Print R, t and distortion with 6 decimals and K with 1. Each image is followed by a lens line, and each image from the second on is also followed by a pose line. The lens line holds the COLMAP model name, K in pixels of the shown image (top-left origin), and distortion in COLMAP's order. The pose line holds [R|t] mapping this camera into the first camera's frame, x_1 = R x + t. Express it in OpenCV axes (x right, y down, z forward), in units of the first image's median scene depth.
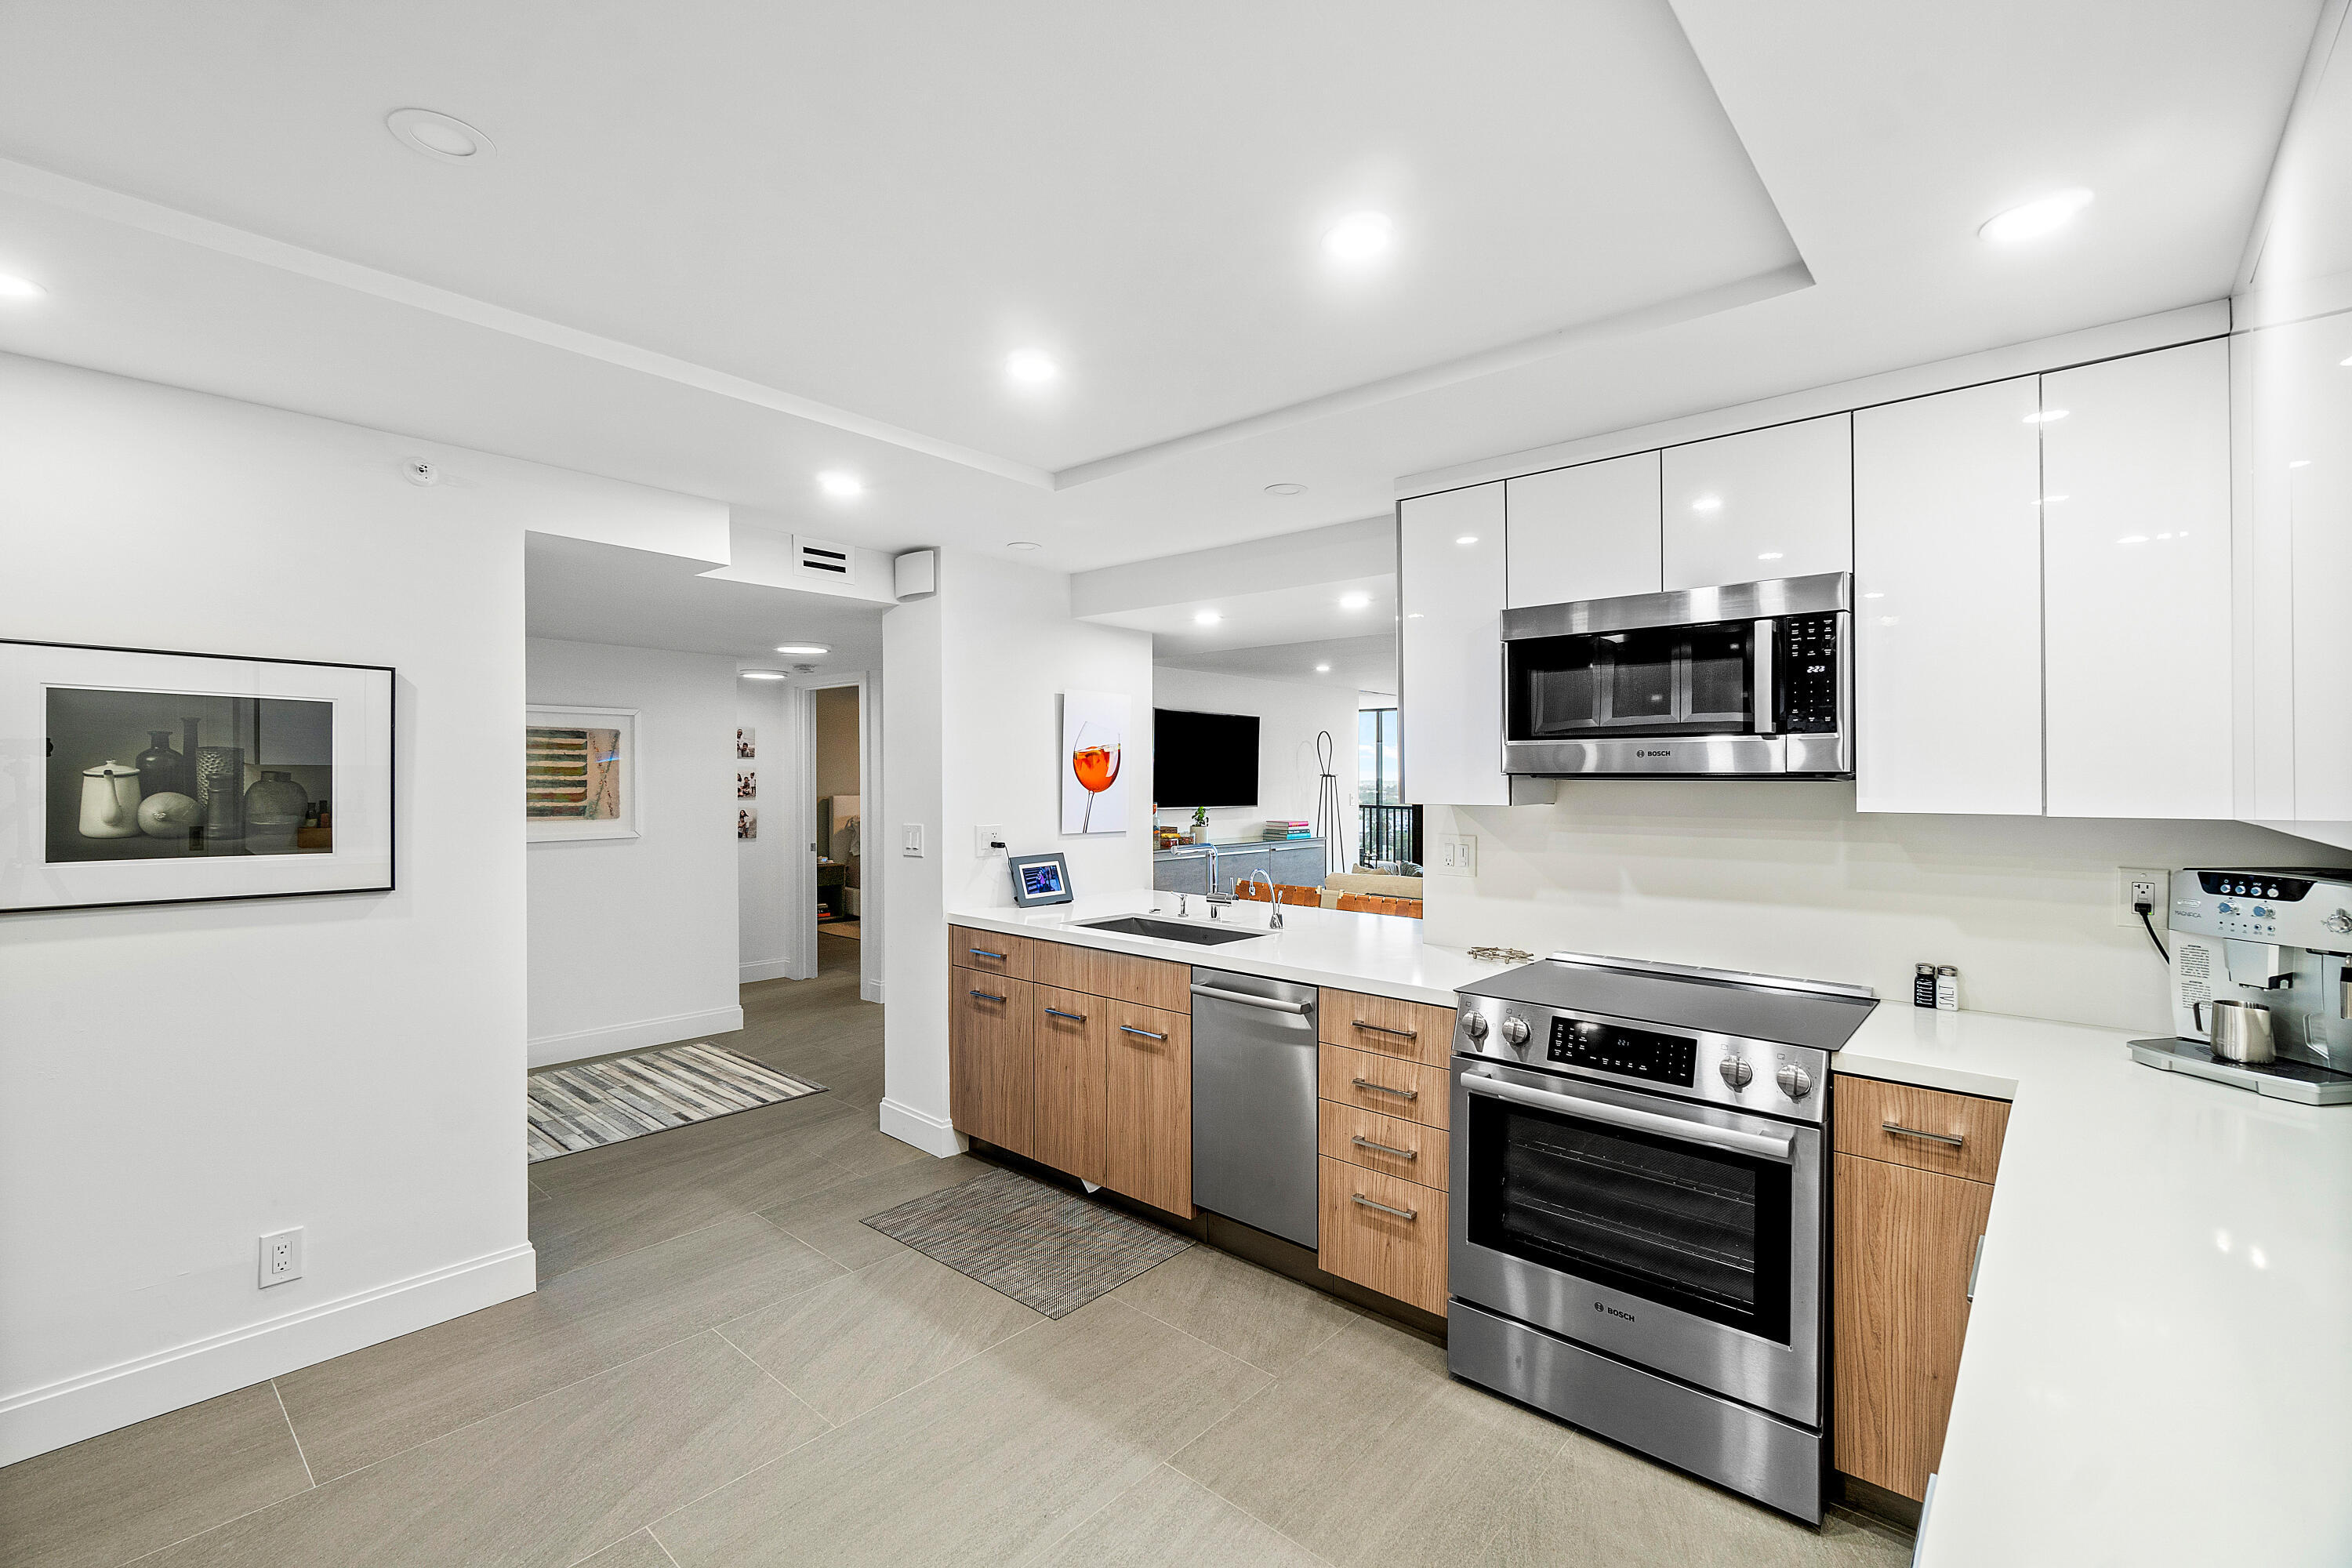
lens RADIAL K [[1058.3, 0, 1167.4], [0, 1058.3, 779.0], [0, 0, 1]] dist [-0.000954, 0.000132]
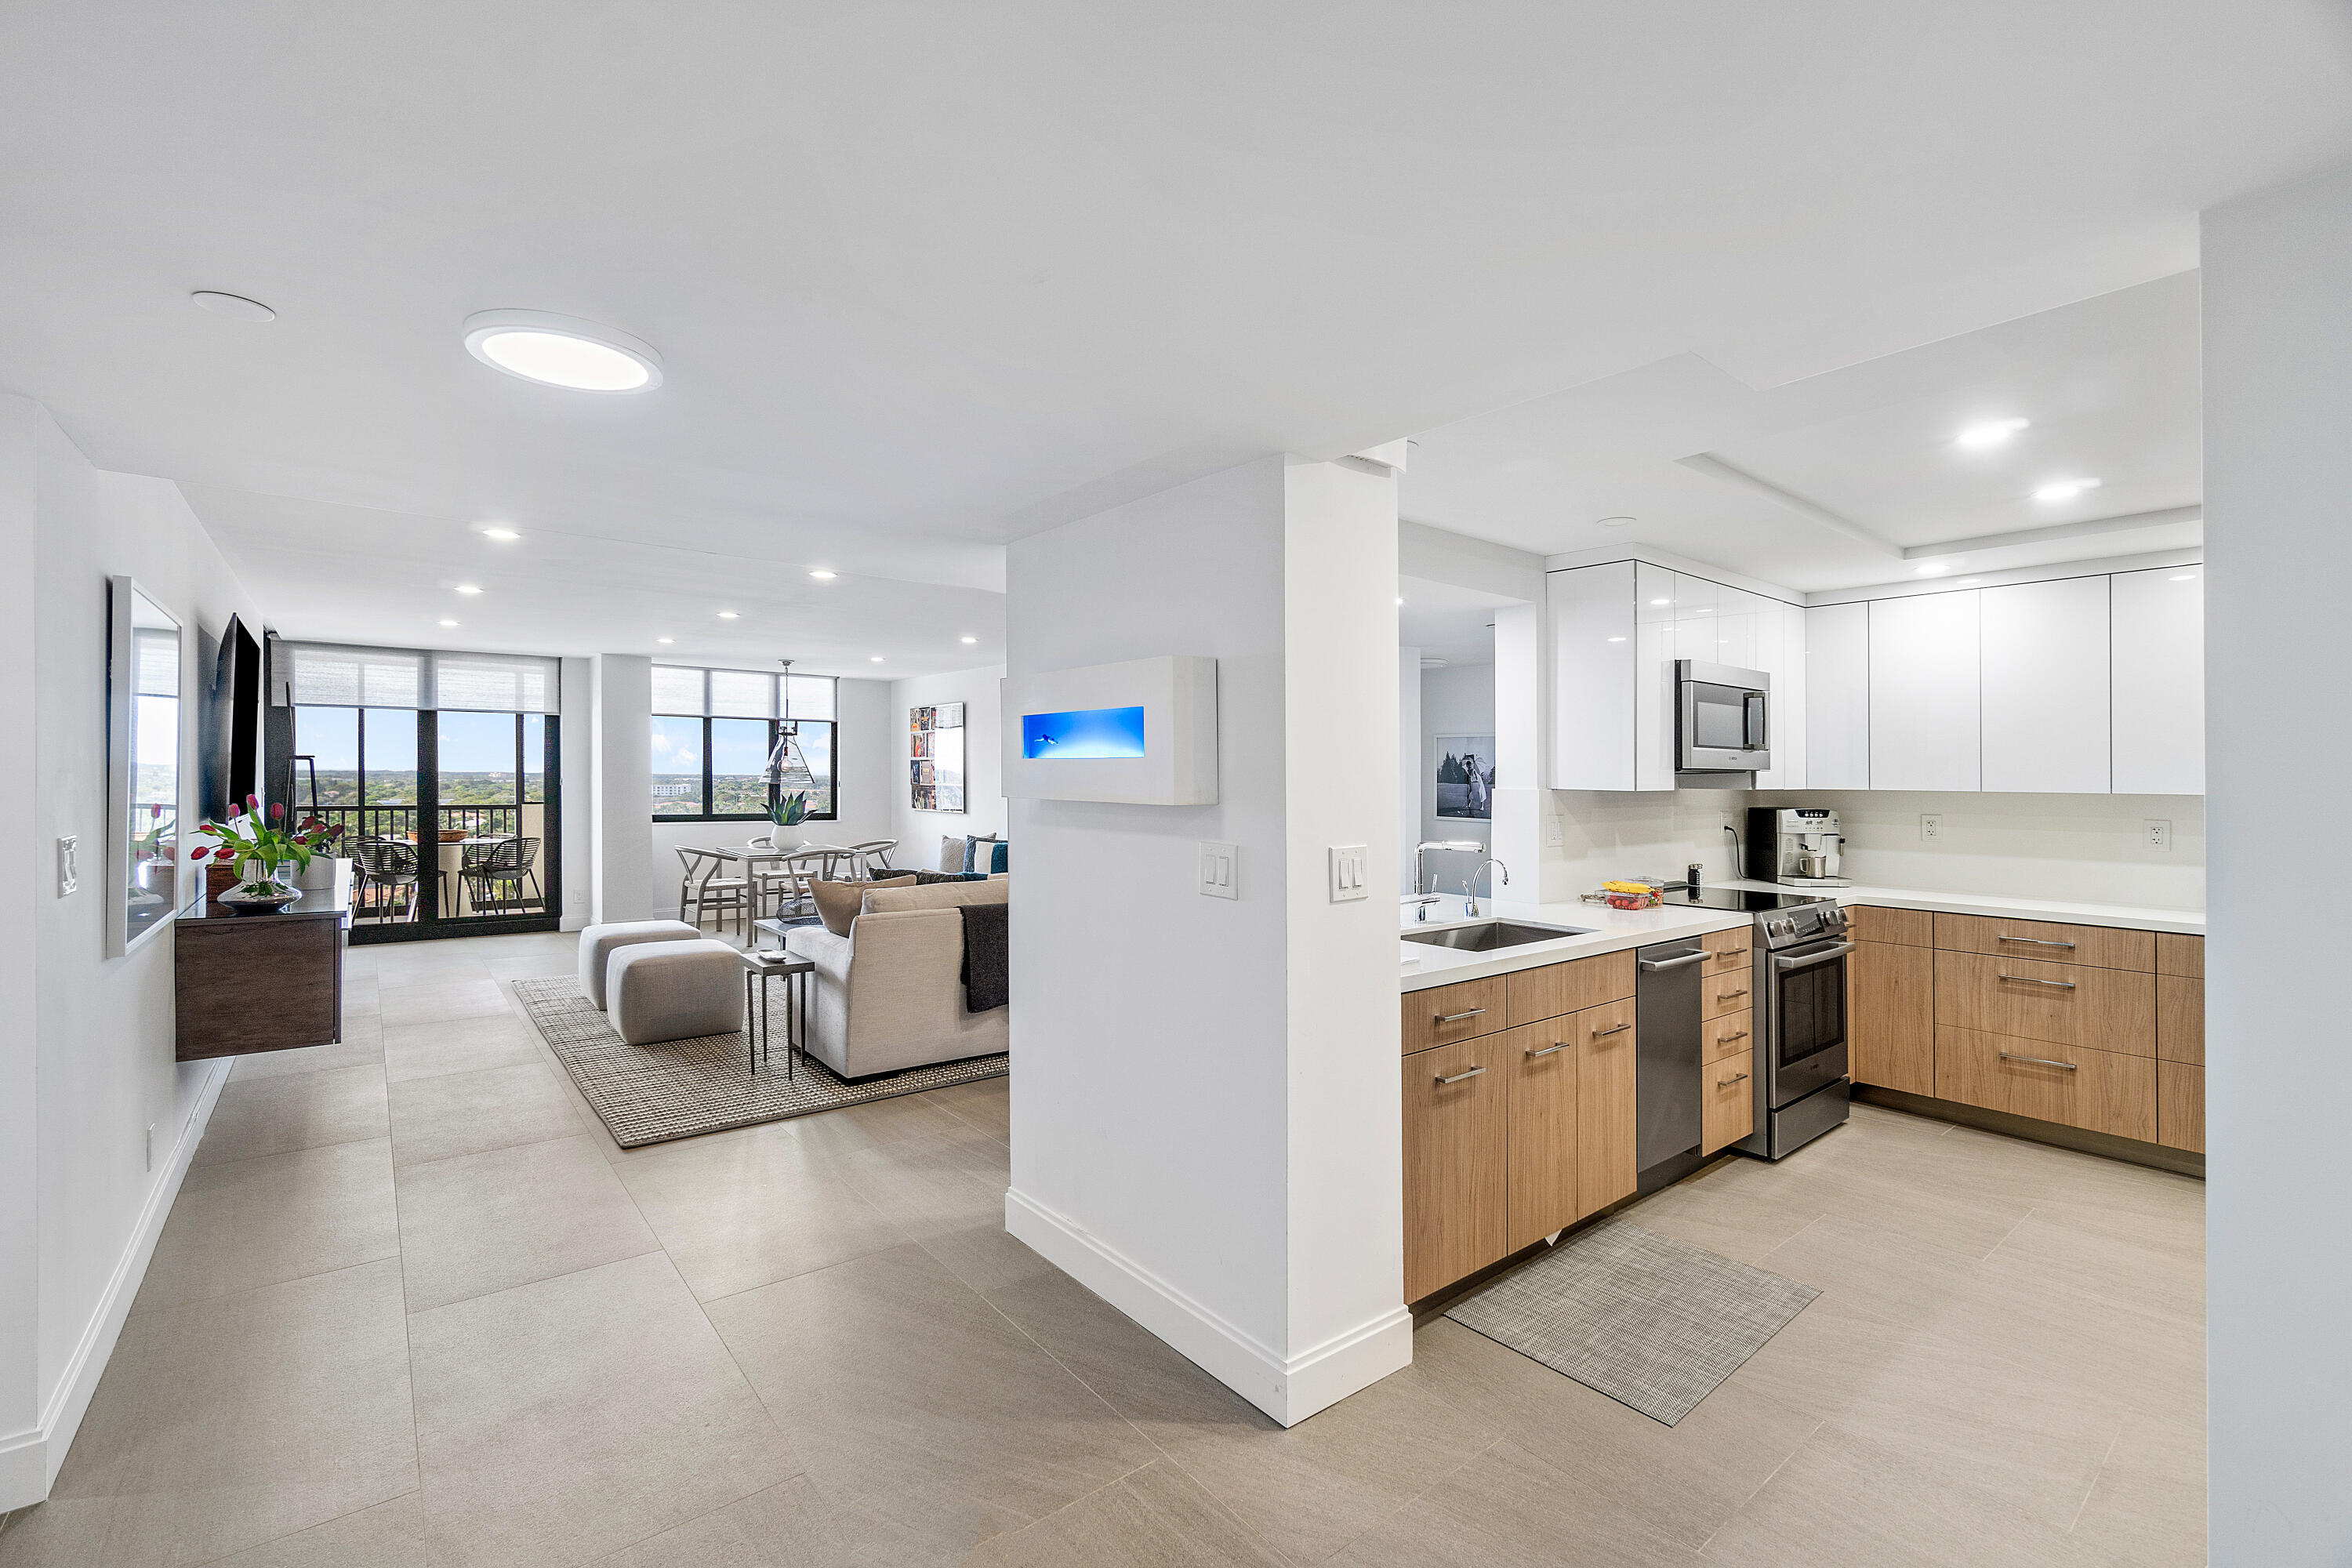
lens RADIAL K [[1027.4, 0, 1172.9], [0, 1027.4, 771.1], [0, 0, 1]] dist [0.000513, 0.000406]
pose [[0.139701, 0.002183, 0.990191, -1.182895], [-0.007048, 0.999974, -0.001211, 0.004986], [-0.990169, -0.006810, 0.139713, 1.476214]]
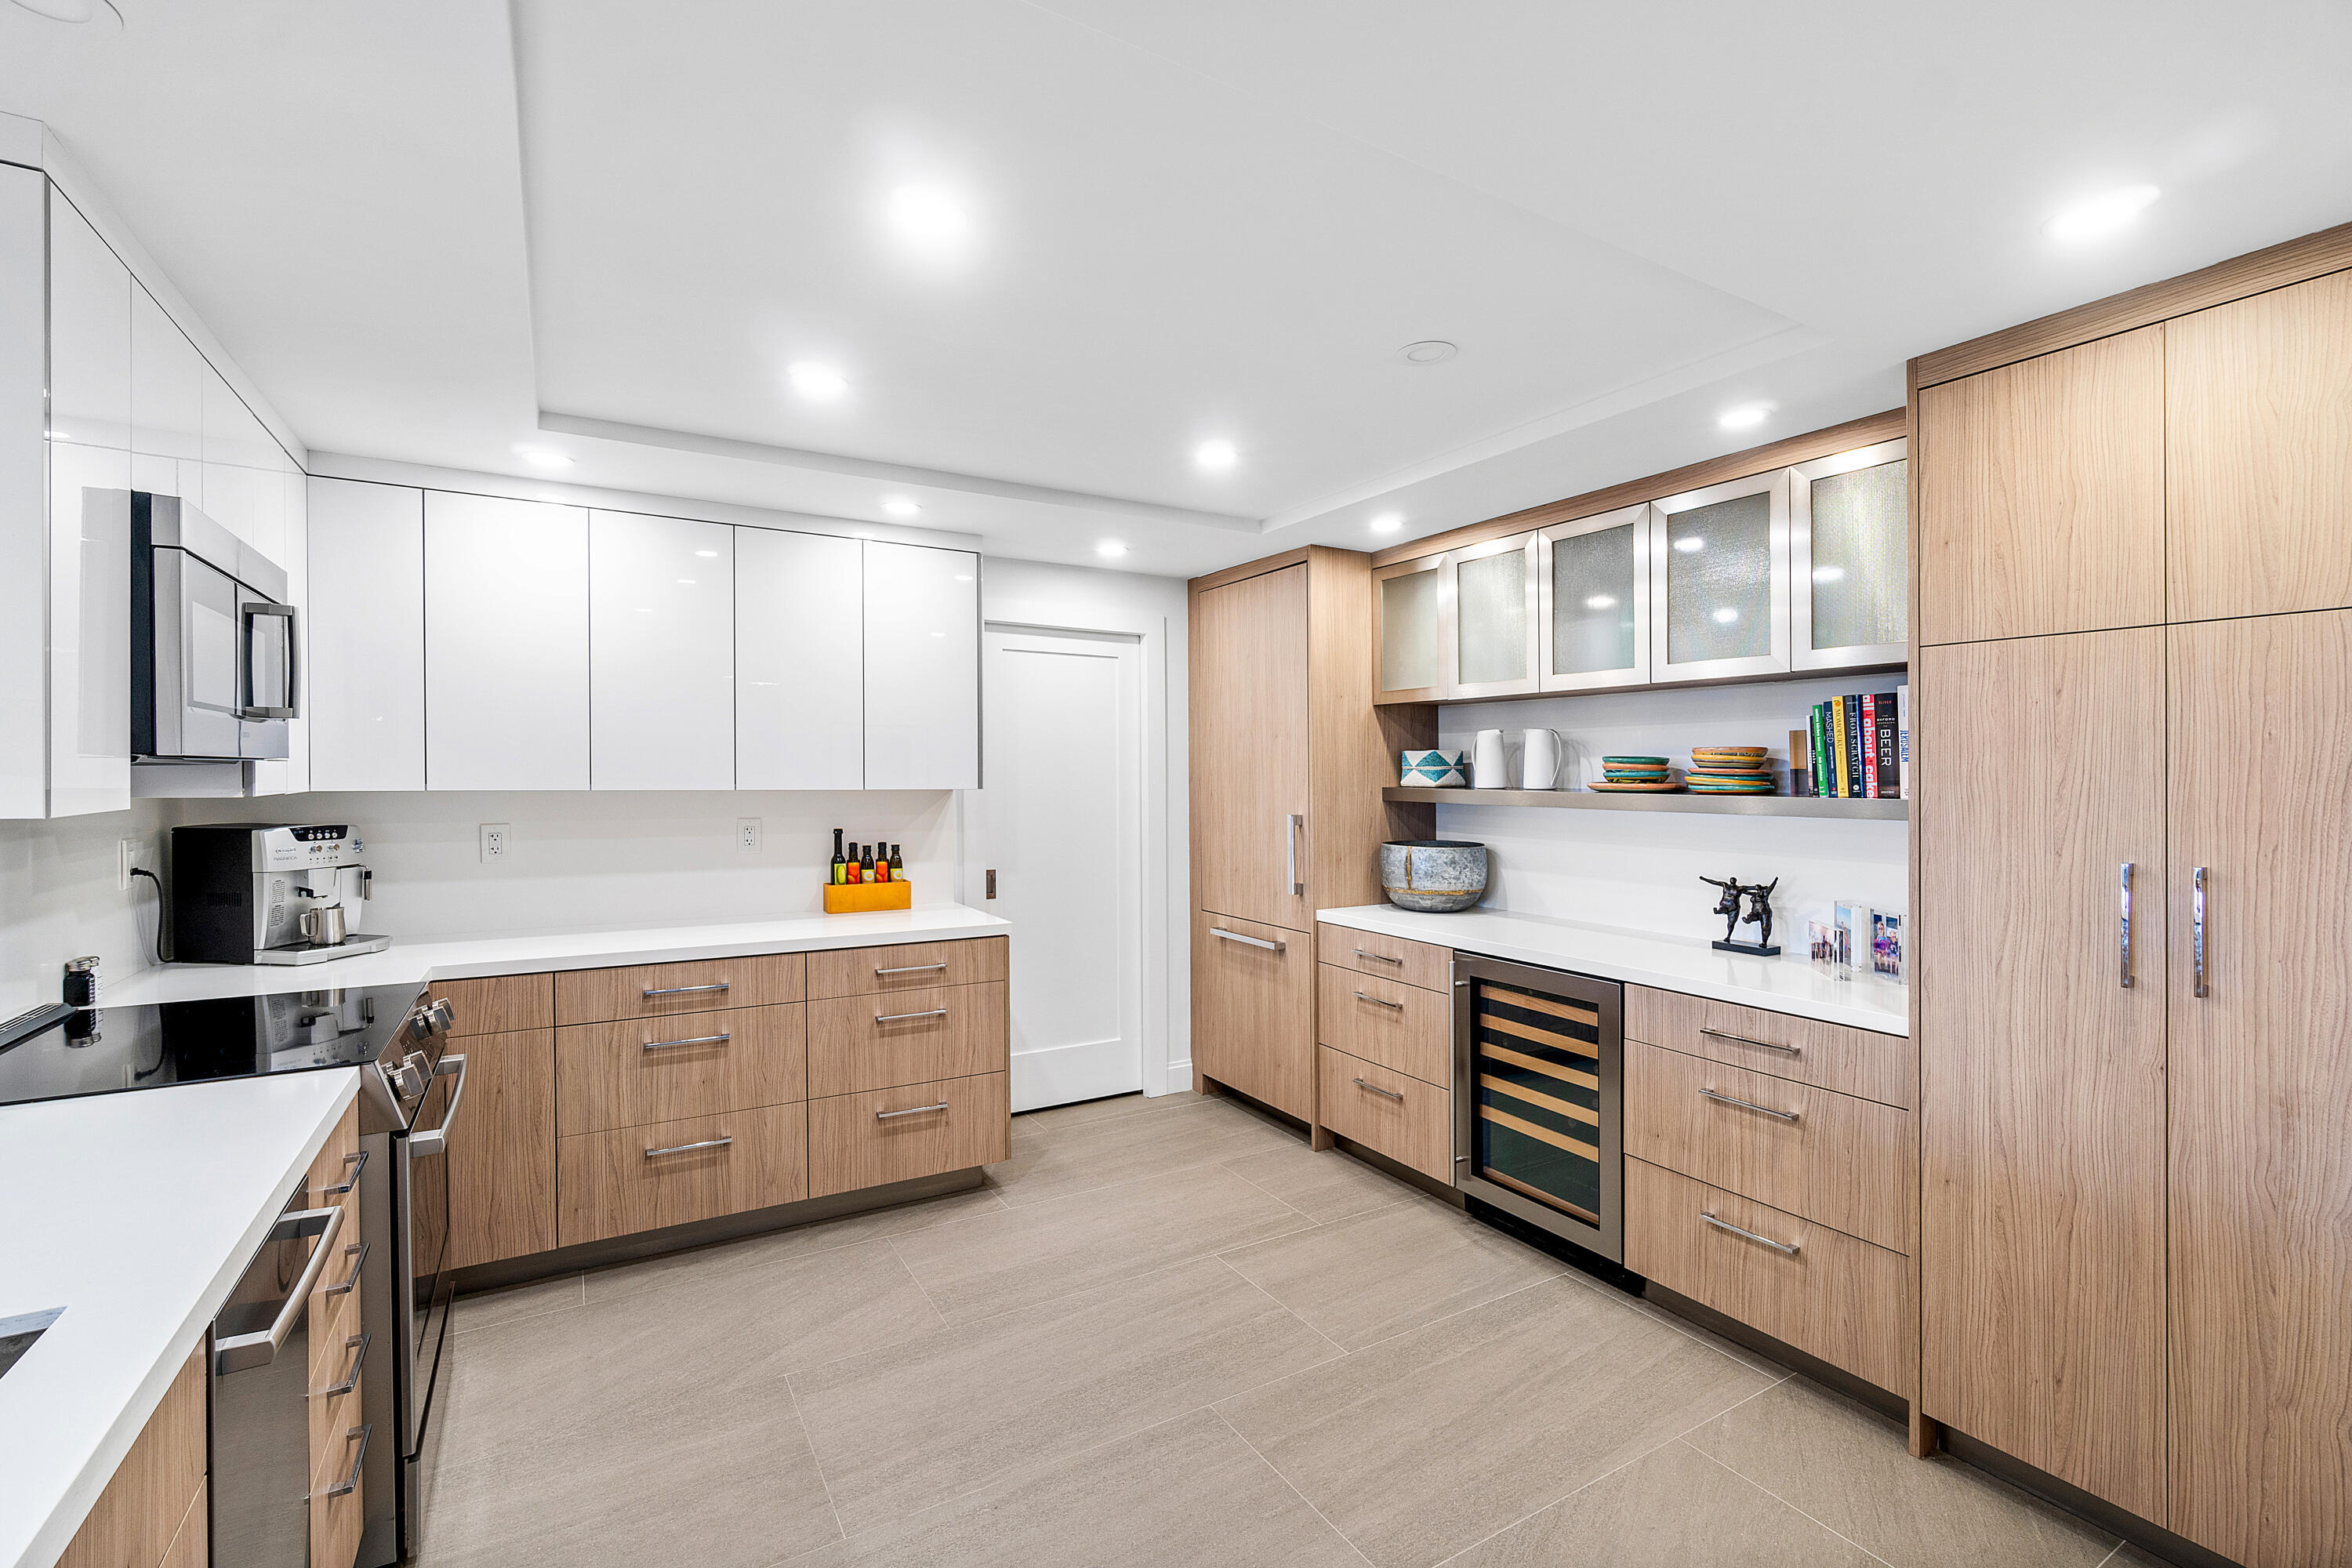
lens RADIAL K [[1027.4, 0, 1172.9], [0, 1027.4, 771.1], [0, 0, 1]] dist [0.000513, 0.000406]
pose [[-0.959027, -0.008253, 0.283195, -0.403236], [-0.008308, 0.999965, 0.001007, -0.001818], [-0.283194, -0.001387, -0.959062, 1.377214]]
